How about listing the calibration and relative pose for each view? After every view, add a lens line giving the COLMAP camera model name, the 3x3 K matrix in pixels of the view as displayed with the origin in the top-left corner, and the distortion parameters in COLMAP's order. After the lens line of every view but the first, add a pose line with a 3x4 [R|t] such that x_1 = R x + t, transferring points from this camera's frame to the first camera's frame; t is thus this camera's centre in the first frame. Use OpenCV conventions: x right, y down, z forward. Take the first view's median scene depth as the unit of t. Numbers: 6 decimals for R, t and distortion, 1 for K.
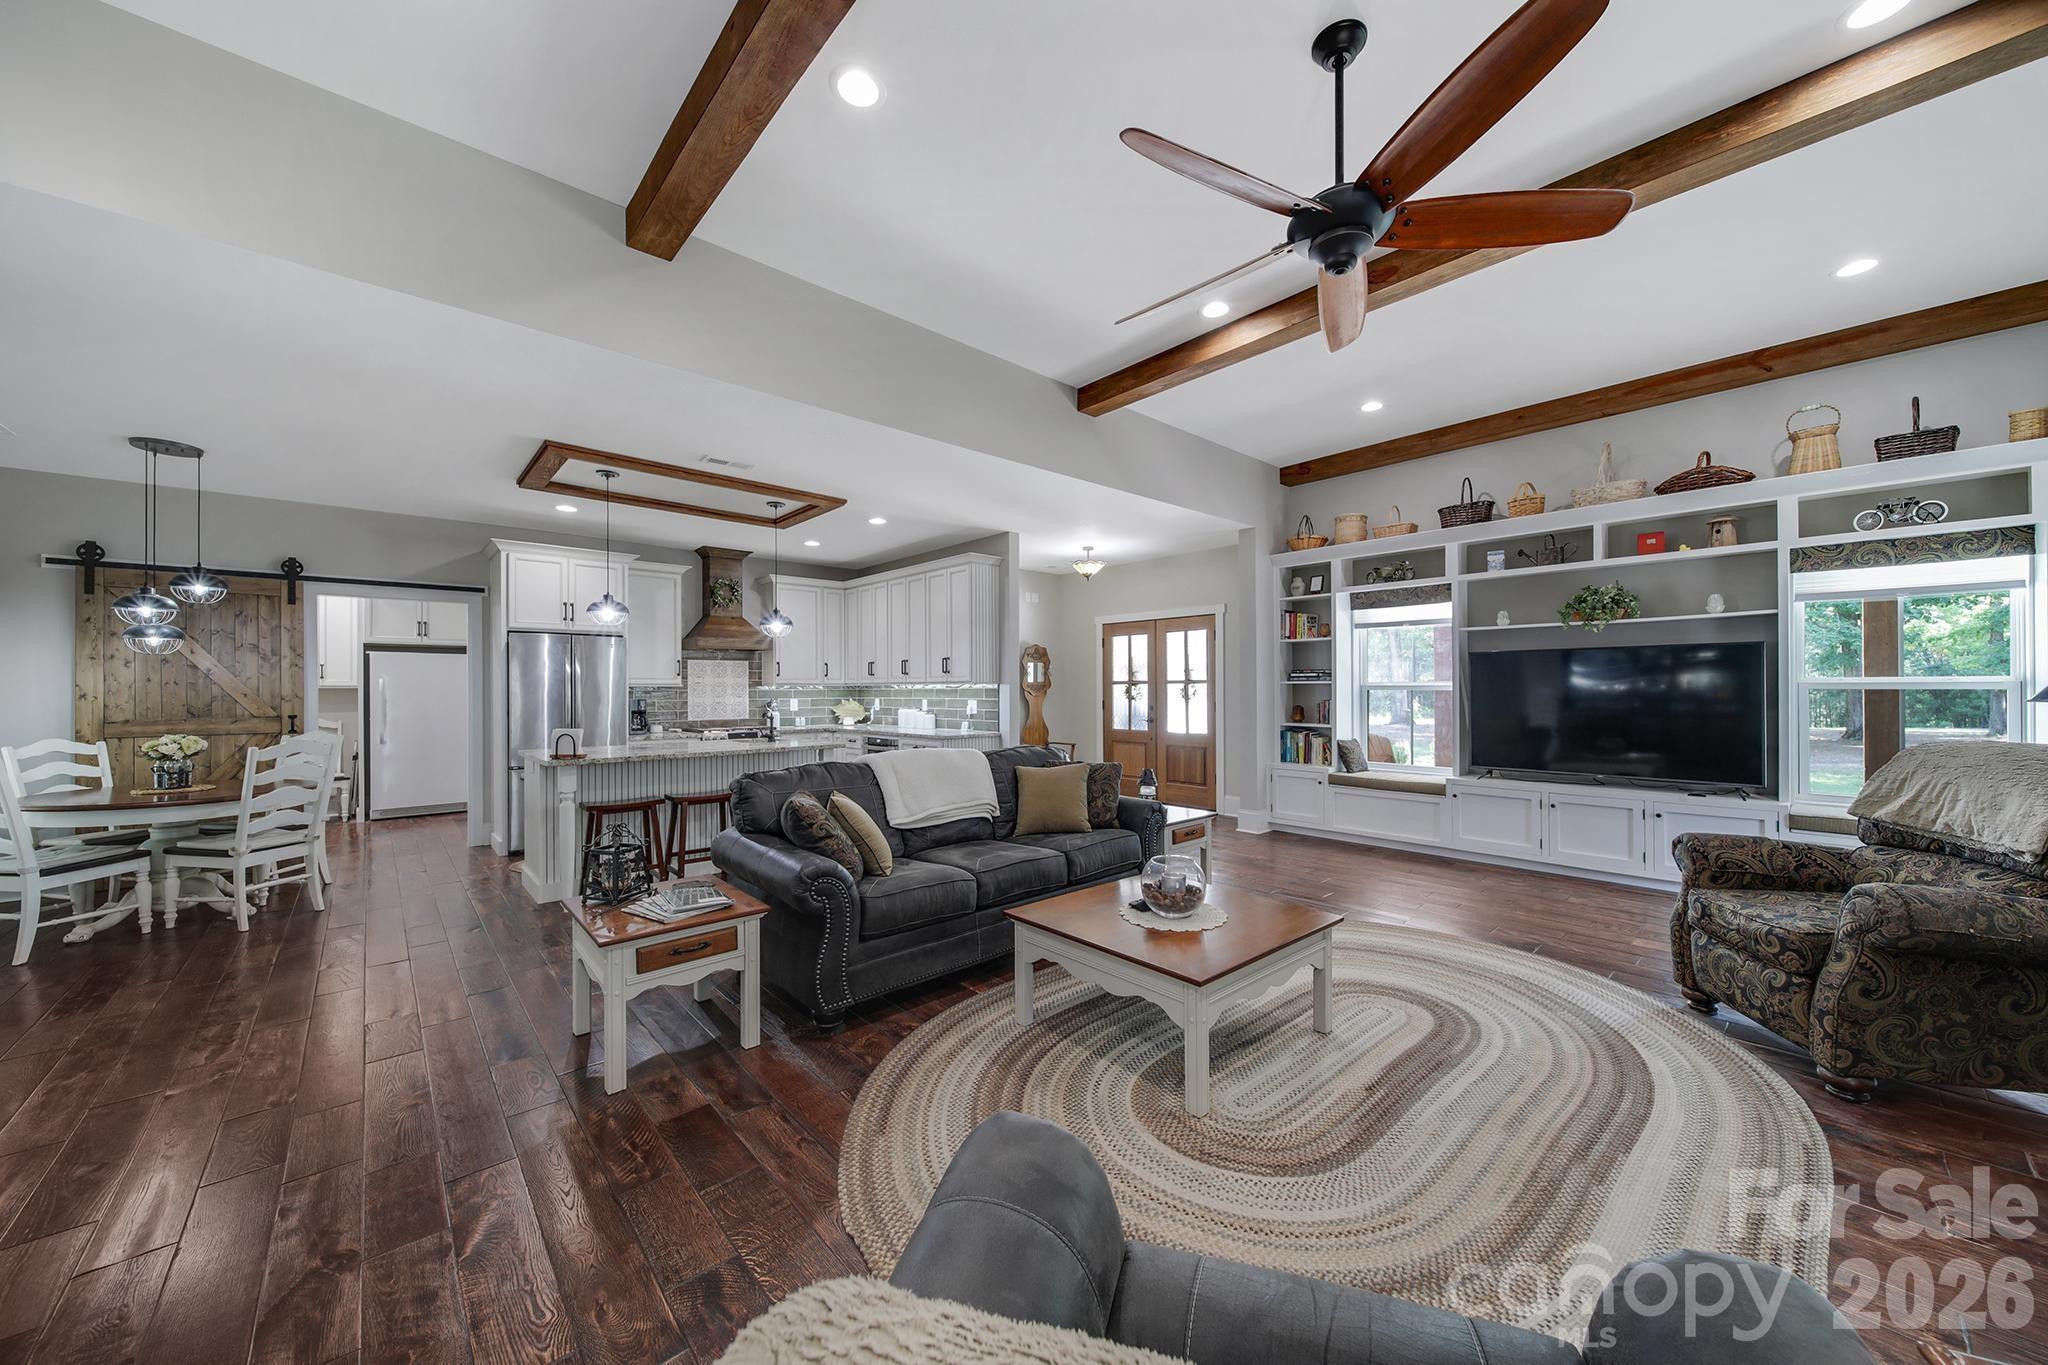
lens RADIAL K [[717.6, 0, 1029.0], [0, 717.6, 687.0], [0, 0, 1]] dist [-0.000266, -0.002021]
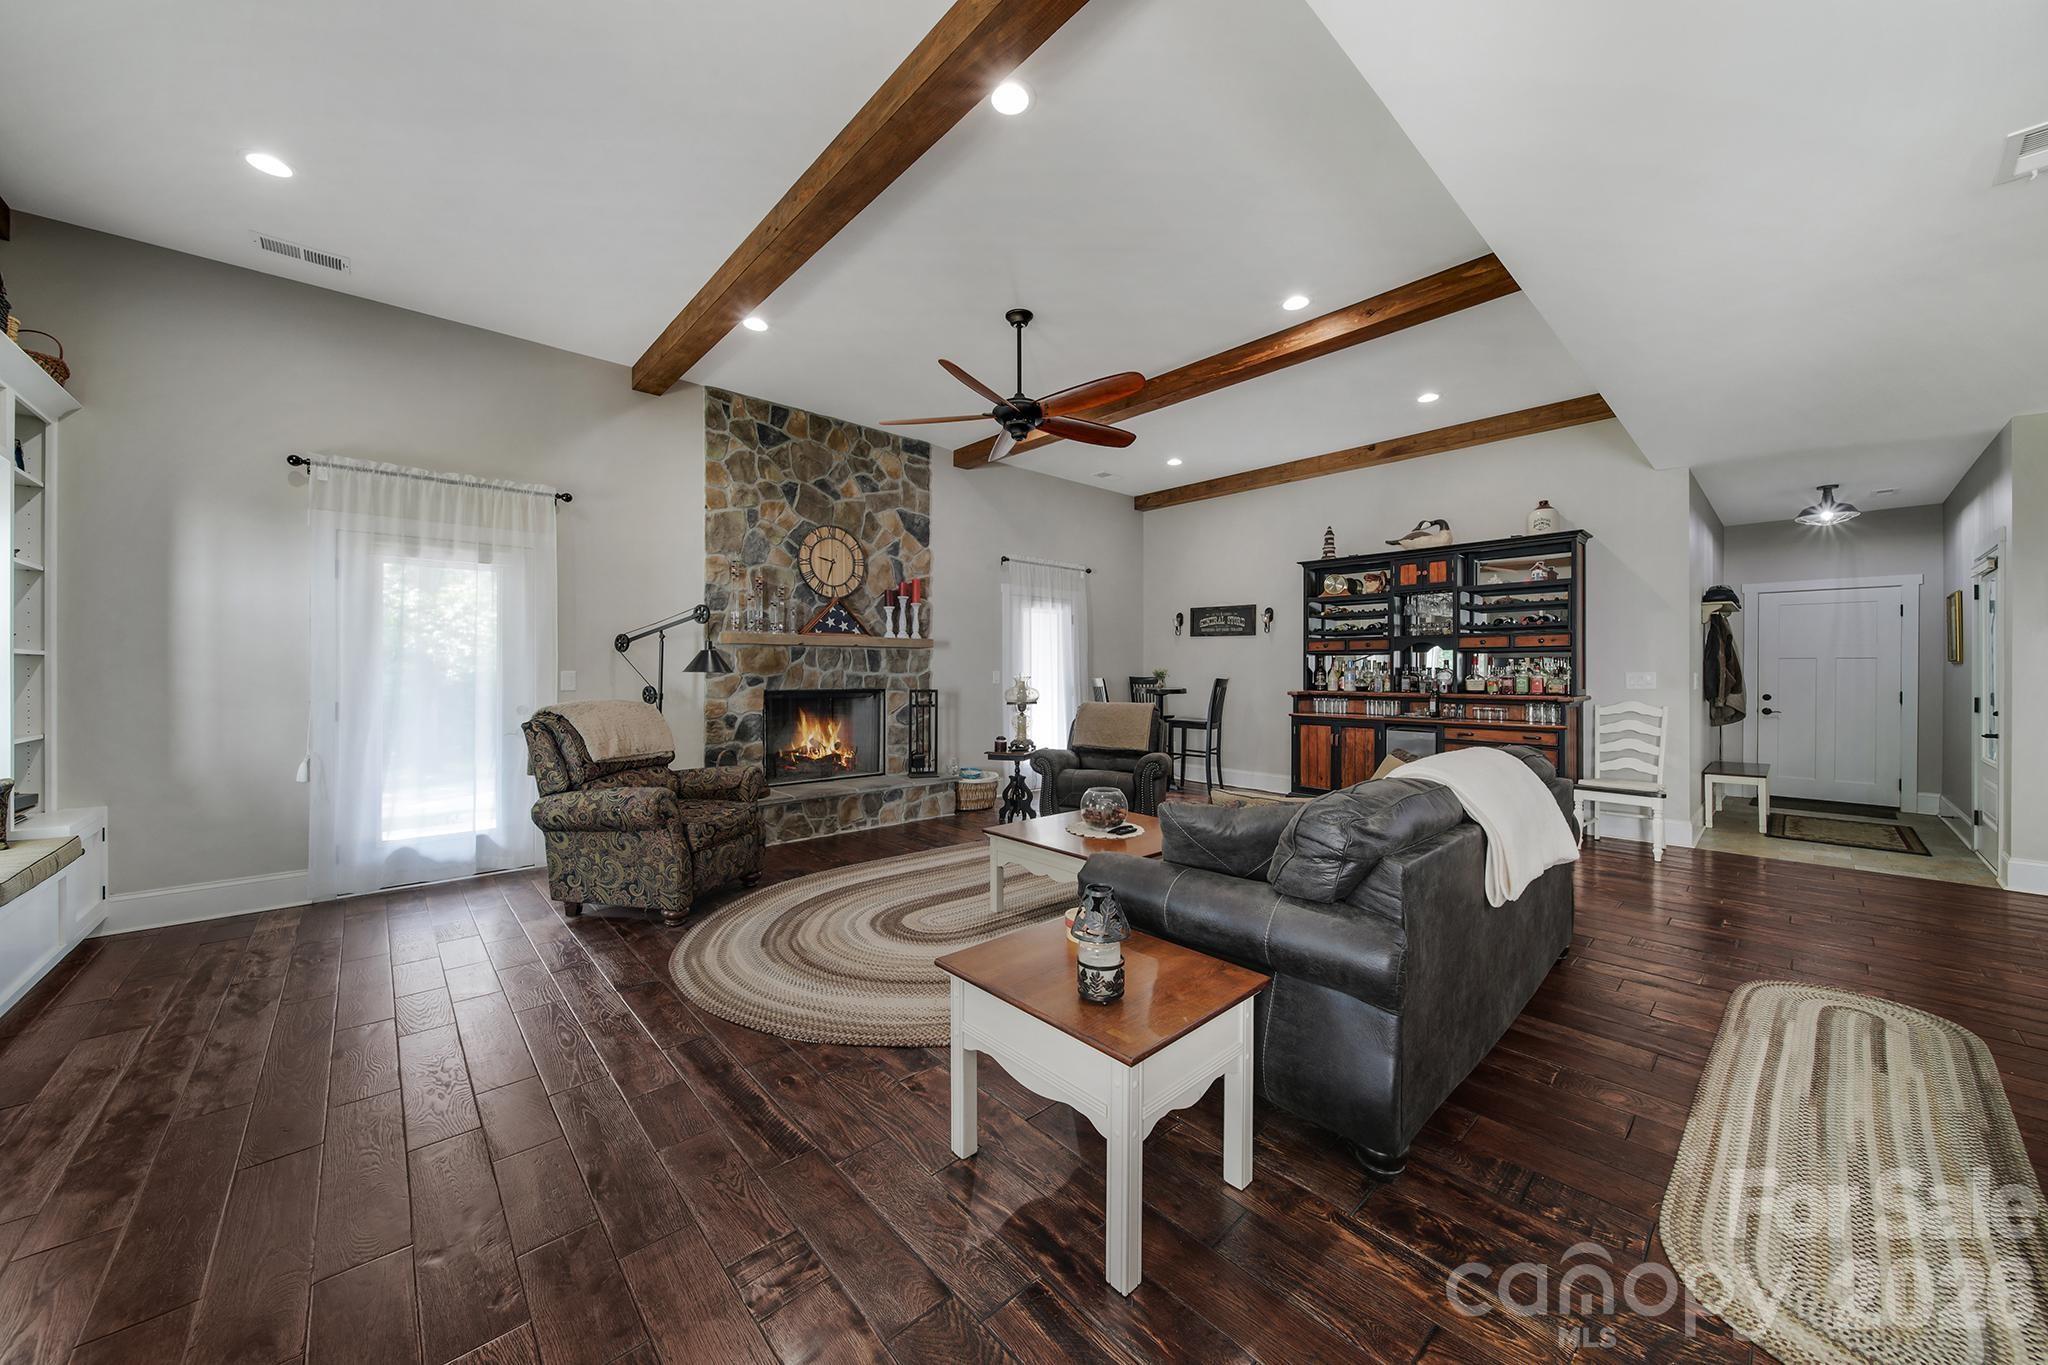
lens RADIAL K [[717.6, 0, 1025.2], [0, 717.6, 671.6], [0, 0, 1]] dist [-0.000266, -0.002021]
pose [[-0.999988, 0.004774, -0.001154, 0.144406], [0.004773, 0.999988, 0.001443, 0.005793], [0.001161, 0.001438, -0.999998, 0.970958]]
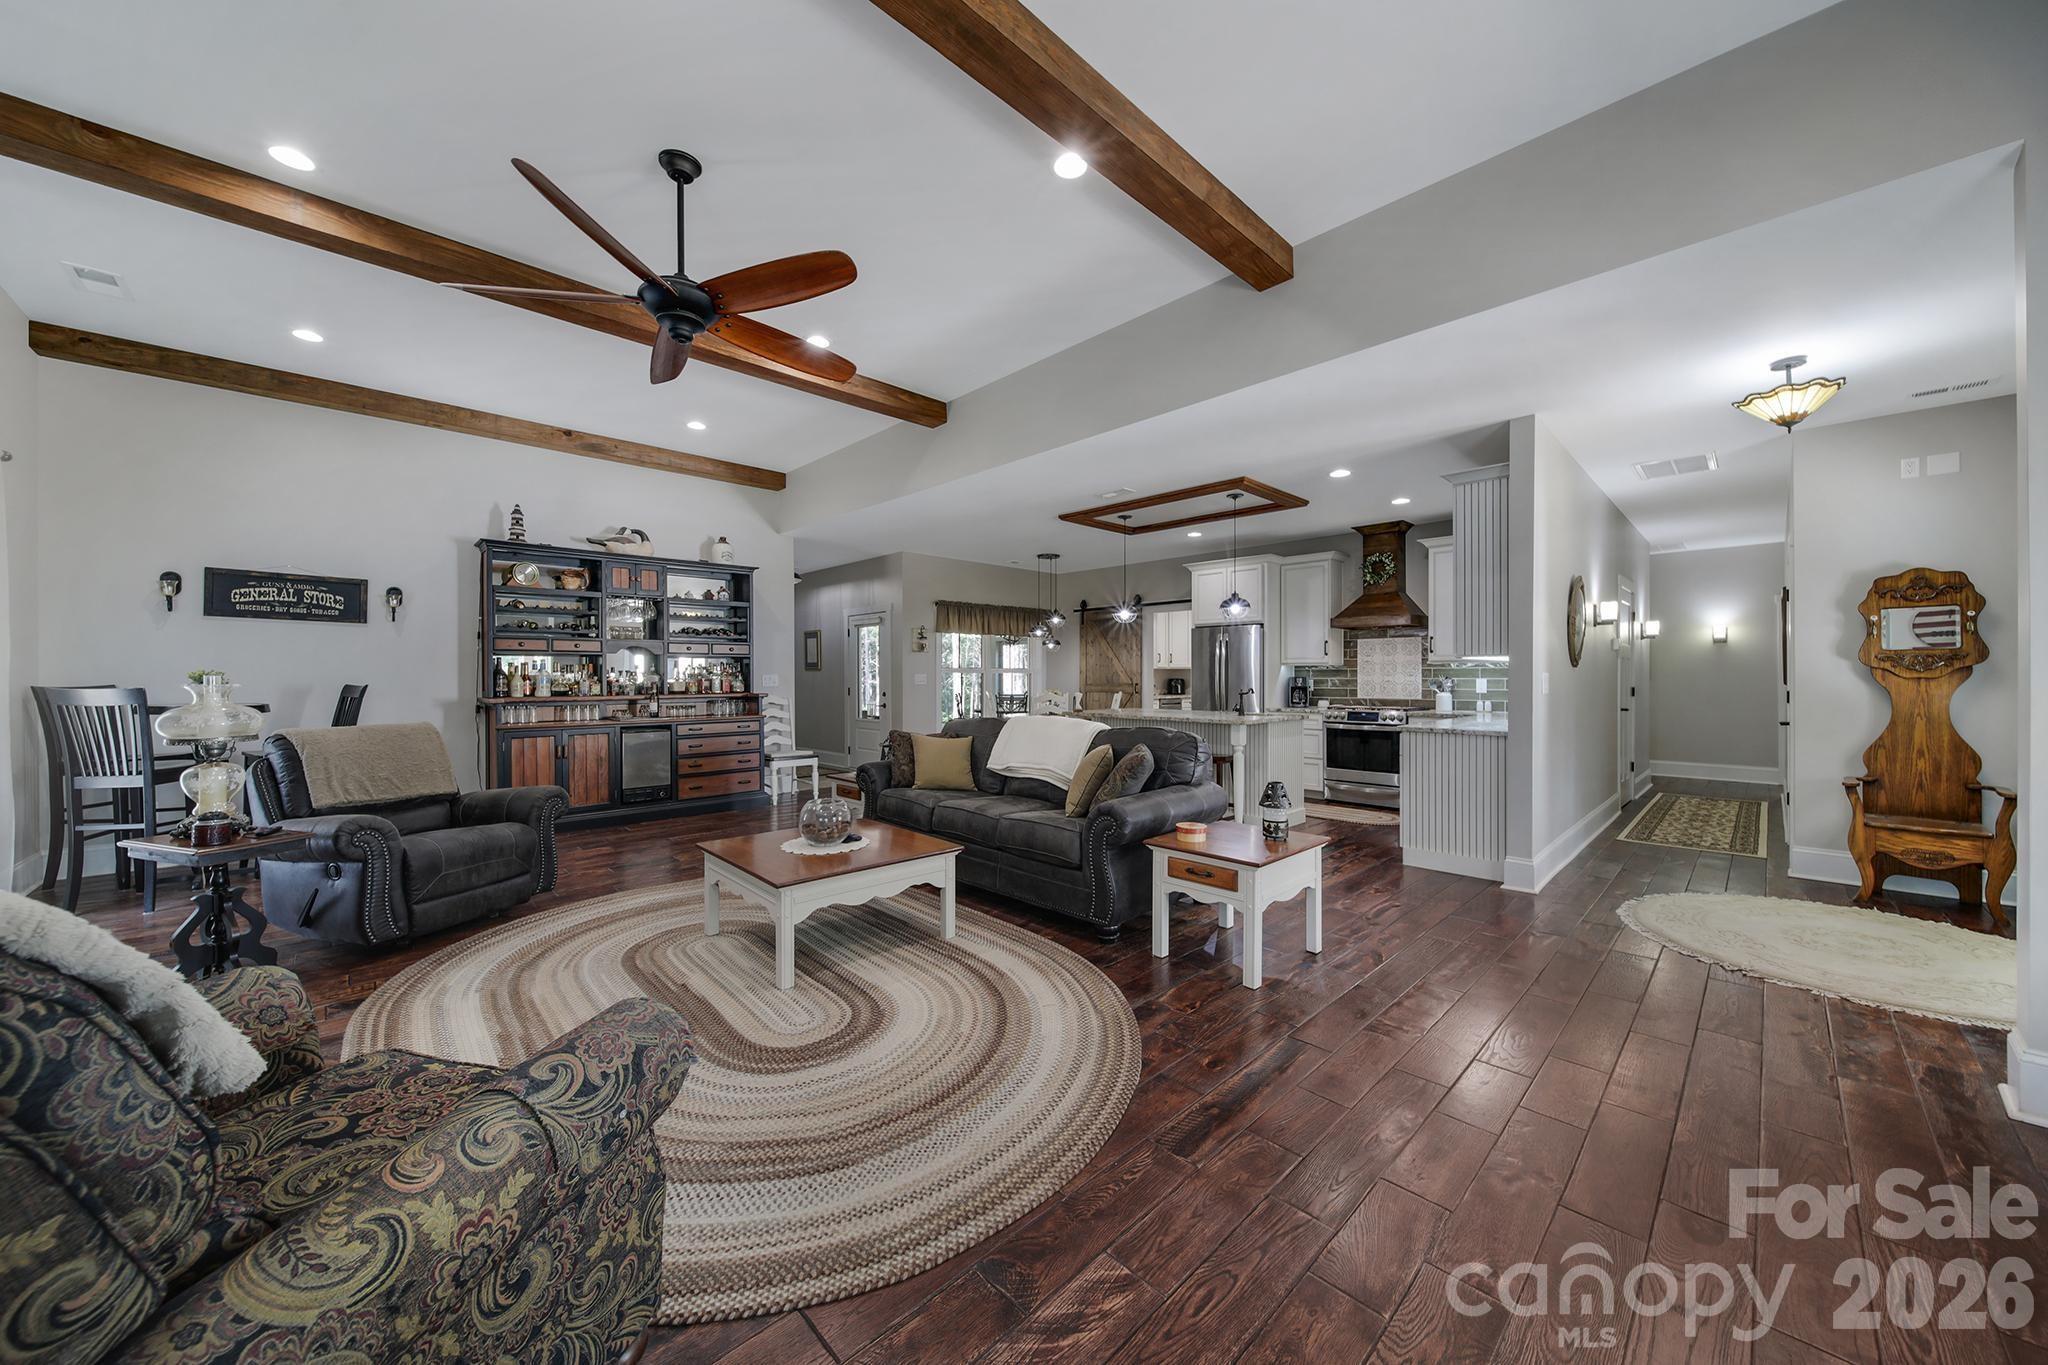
lens RADIAL K [[717.6, 0, 1022.5], [0, 717.6, 673.9], [0, 0, 1]] dist [-0.000266, -0.002021]
pose [[0.025804, 0.002424, -0.999664, 0.595760], [0.003420, 0.999991, 0.002513, 0.008245], [0.999661, -0.003483, 0.025796, 0.537784]]
